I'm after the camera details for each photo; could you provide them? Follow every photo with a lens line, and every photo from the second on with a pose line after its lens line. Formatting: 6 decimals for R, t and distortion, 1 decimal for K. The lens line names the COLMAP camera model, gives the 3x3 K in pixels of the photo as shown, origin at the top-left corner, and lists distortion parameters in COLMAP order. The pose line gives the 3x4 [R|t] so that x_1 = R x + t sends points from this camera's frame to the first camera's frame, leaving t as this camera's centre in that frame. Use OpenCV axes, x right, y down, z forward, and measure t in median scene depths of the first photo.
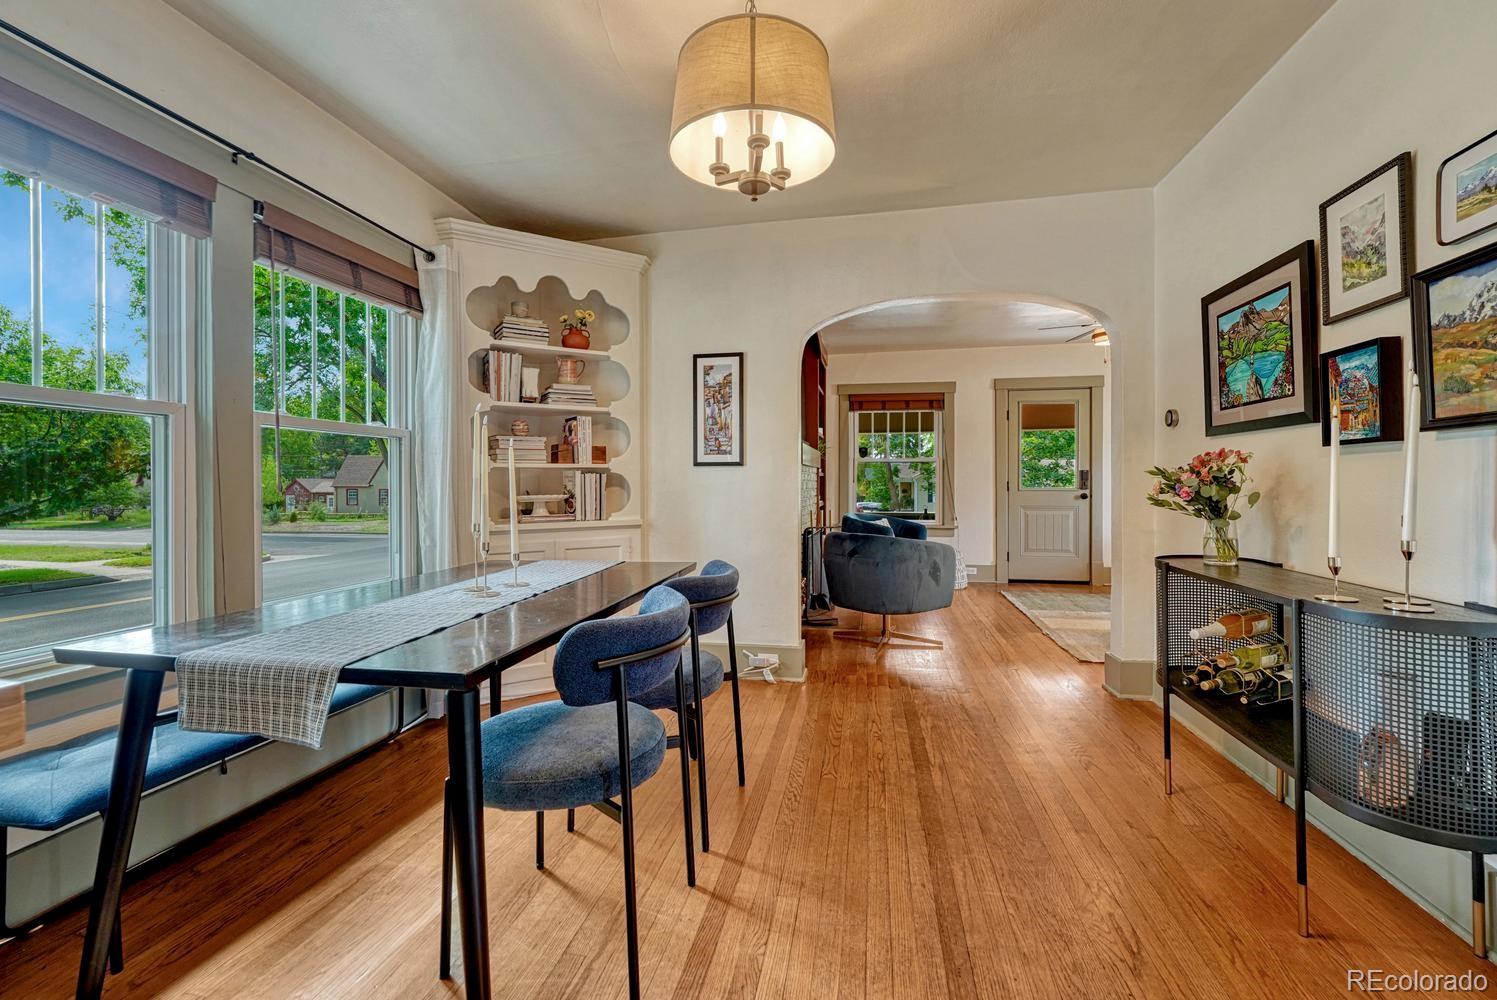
lens RADIAL K [[637.5, 0, 737.3], [0, 637.5, 489.0], [0, 0, 1]] dist [-0.006383, 0.001360]
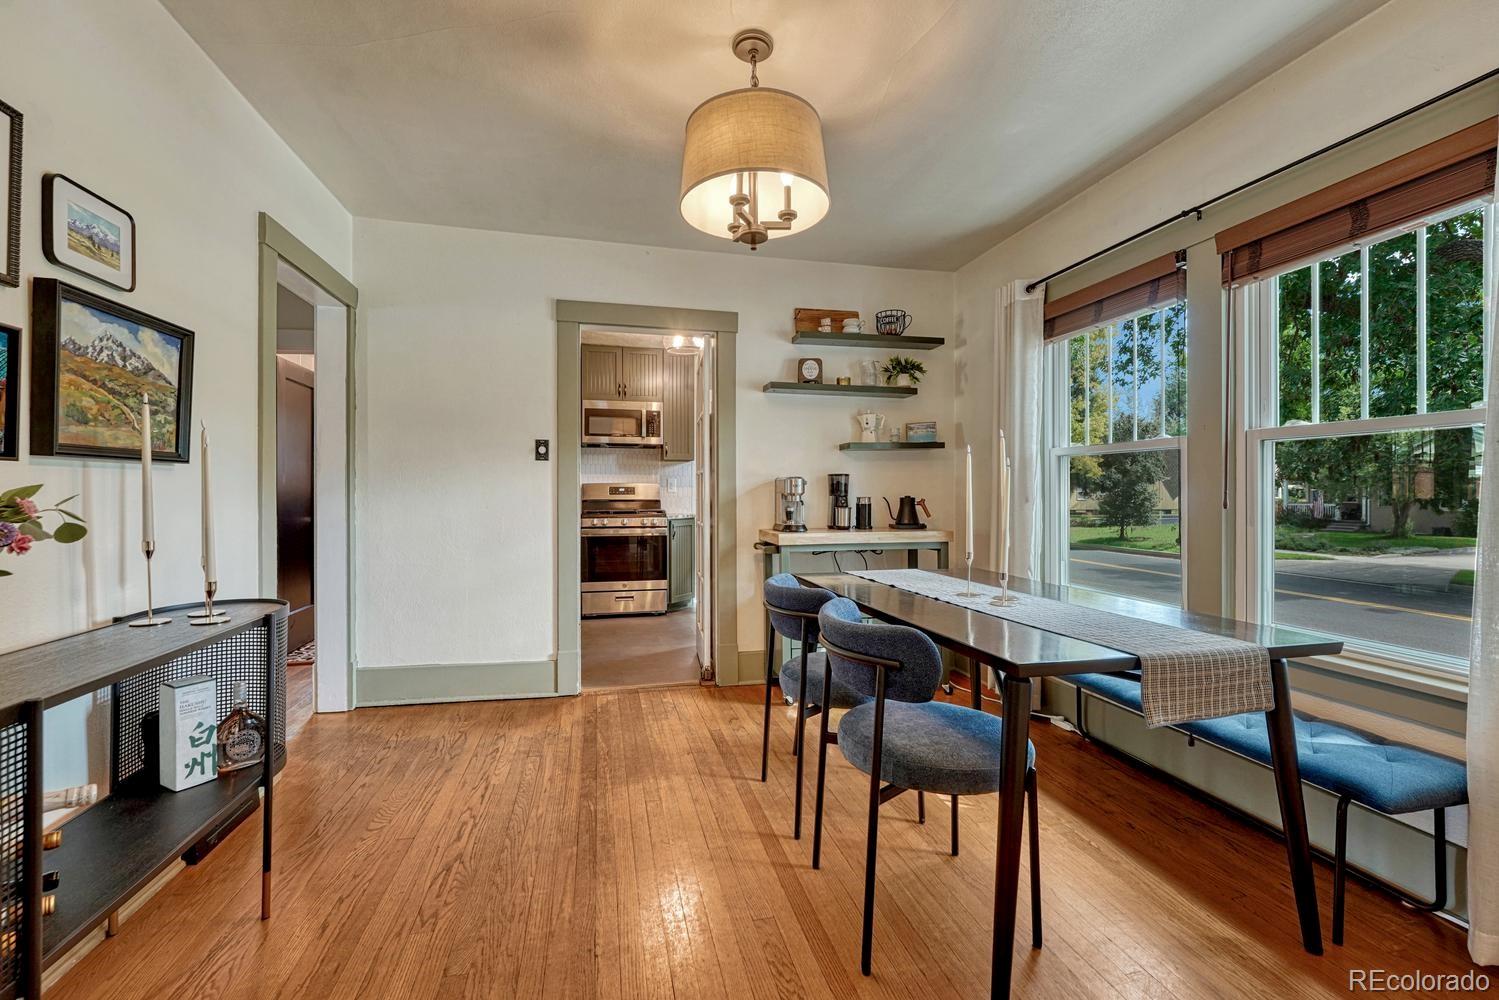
lens RADIAL K [[638.4, 0, 748.6], [0, 638.4, 489.7], [0, 0, 1]] dist [-0.006383, 0.001360]
pose [[-0.910536, 0.003779, -0.413412, 0.249448], [0.001684, 0.999984, 0.005433, -0.020425], [0.413426, 0.004251, -0.910528, 1.009031]]
